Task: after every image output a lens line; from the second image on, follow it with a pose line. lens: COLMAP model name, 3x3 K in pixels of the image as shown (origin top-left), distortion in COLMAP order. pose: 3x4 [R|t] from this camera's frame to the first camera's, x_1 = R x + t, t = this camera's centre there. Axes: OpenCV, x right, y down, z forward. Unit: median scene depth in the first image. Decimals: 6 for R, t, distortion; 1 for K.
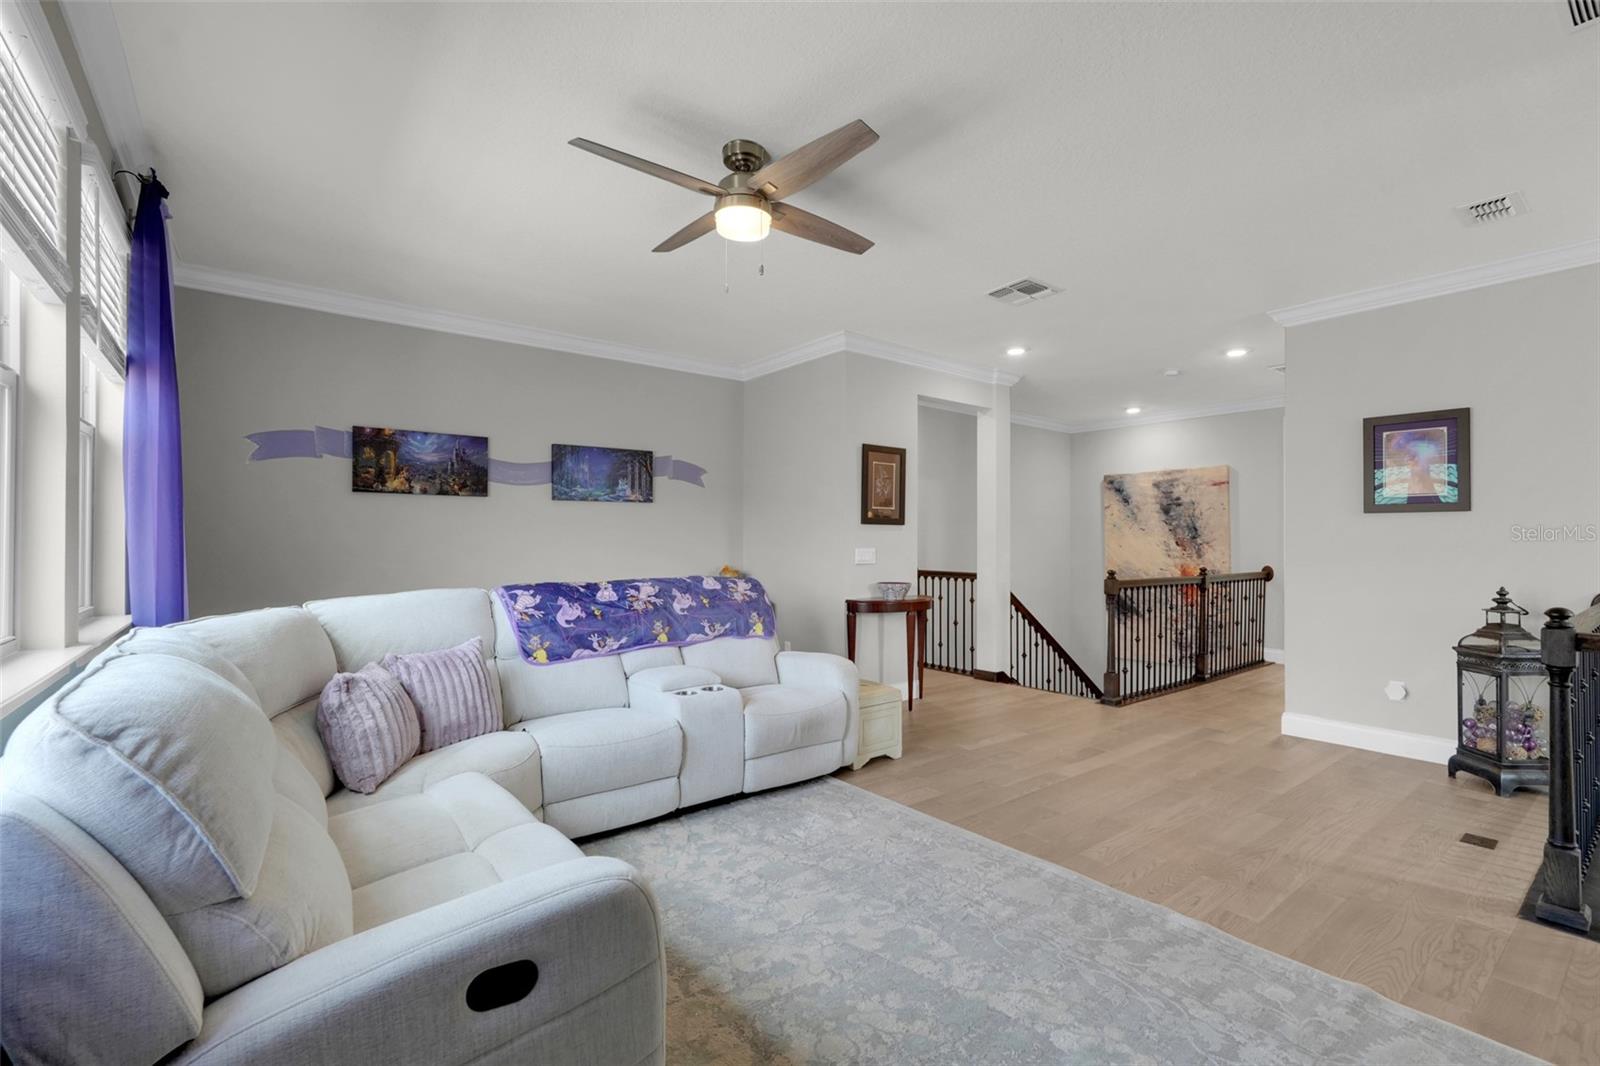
lens RADIAL K [[704.8, 0, 799.6], [0, 704.8, 535.8], [0, 0, 1]] dist [-0.013133, 0.008682]
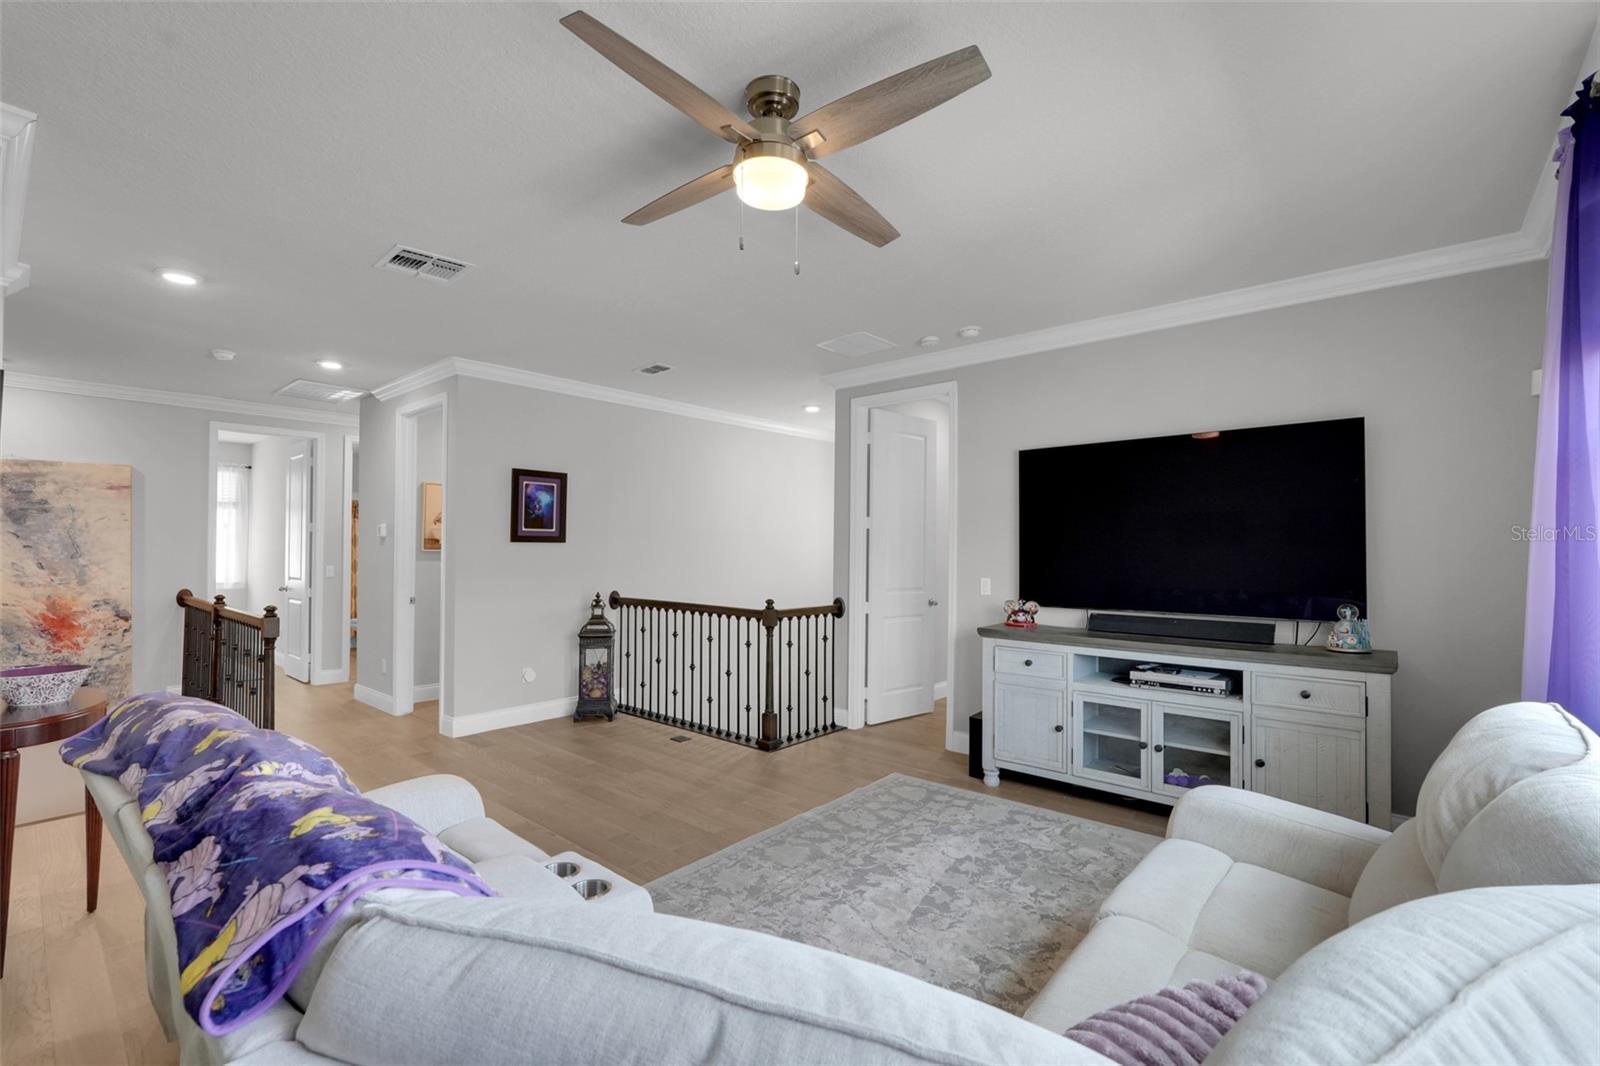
lens RADIAL K [[704.8, 0, 799.6], [0, 704.8, 535.8], [0, 0, 1]] dist [-0.013133, 0.008682]
pose [[-0.191108, 0.011014, 0.981507, -0.611999], [-0.010287, 0.999860, -0.013223, -0.035805], [-0.981515, -0.012624, -0.190967, 0.803064]]
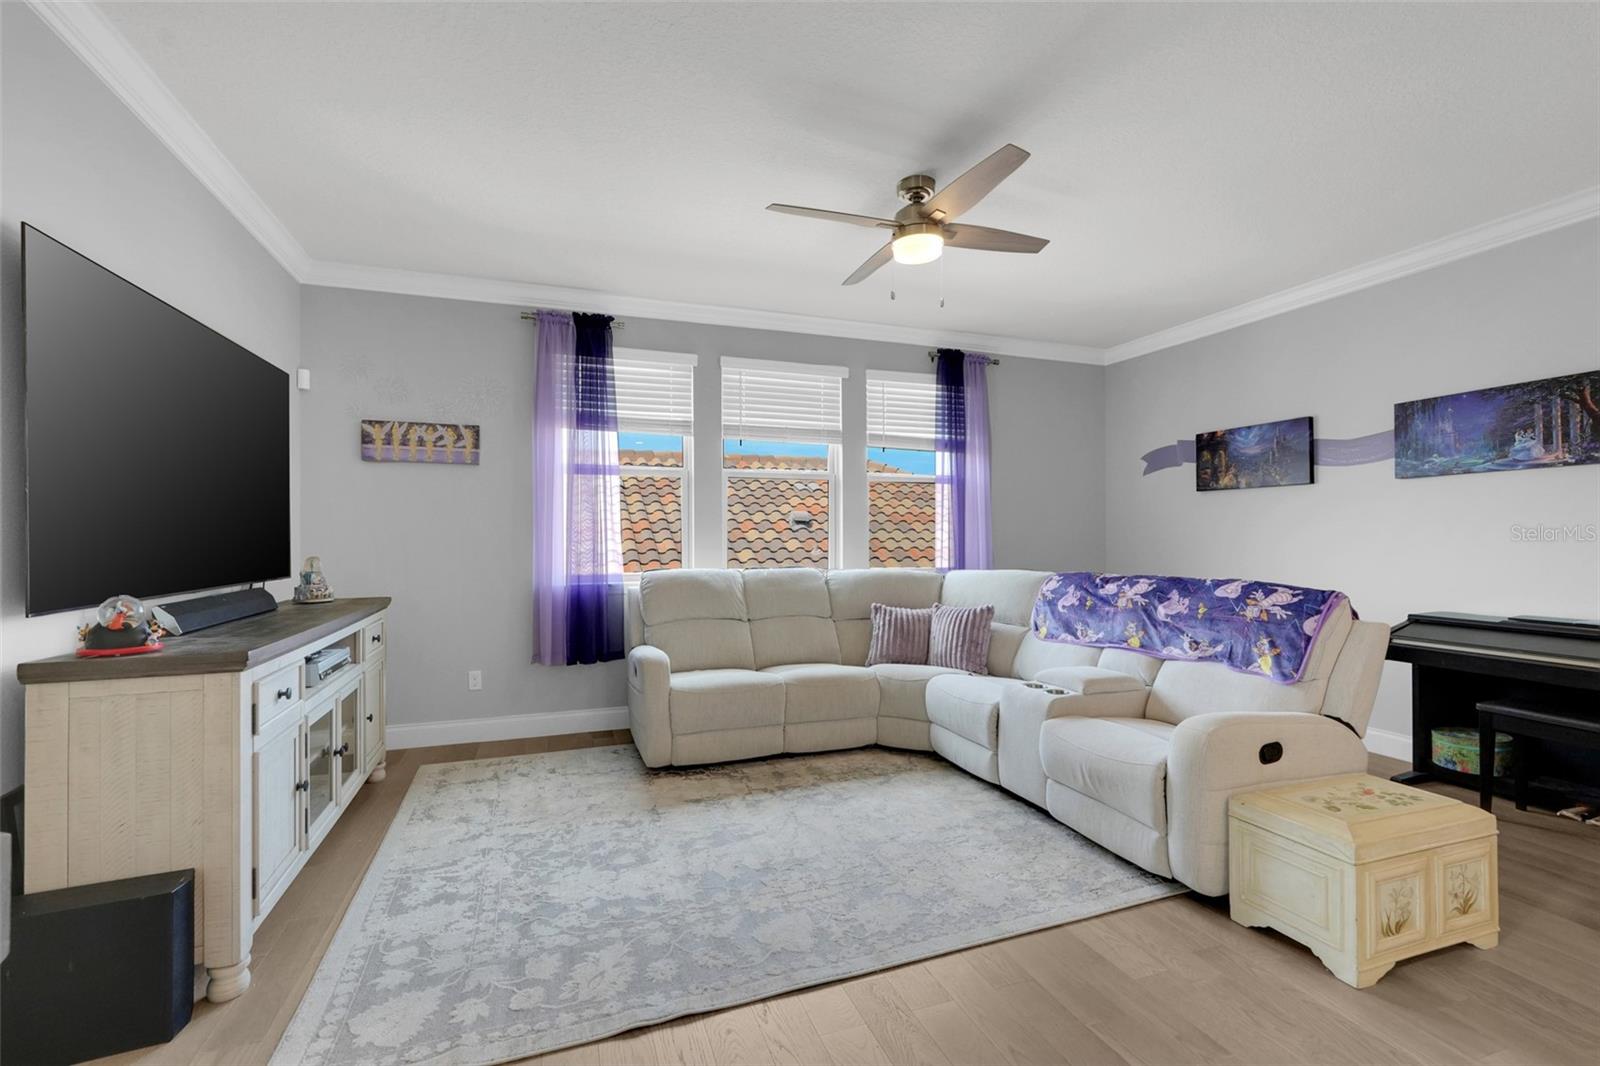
lens RADIAL K [[704.8, 0, 799.6], [0, 704.8, 535.8], [0, 0, 1]] dist [-0.013133, 0.008682]
pose [[-0.312166, -0.002727, -0.950024, 0.749388], [0.007538, 0.999957, -0.005347, 0.012107], [0.949998, -0.008830, -0.312132, 0.842527]]
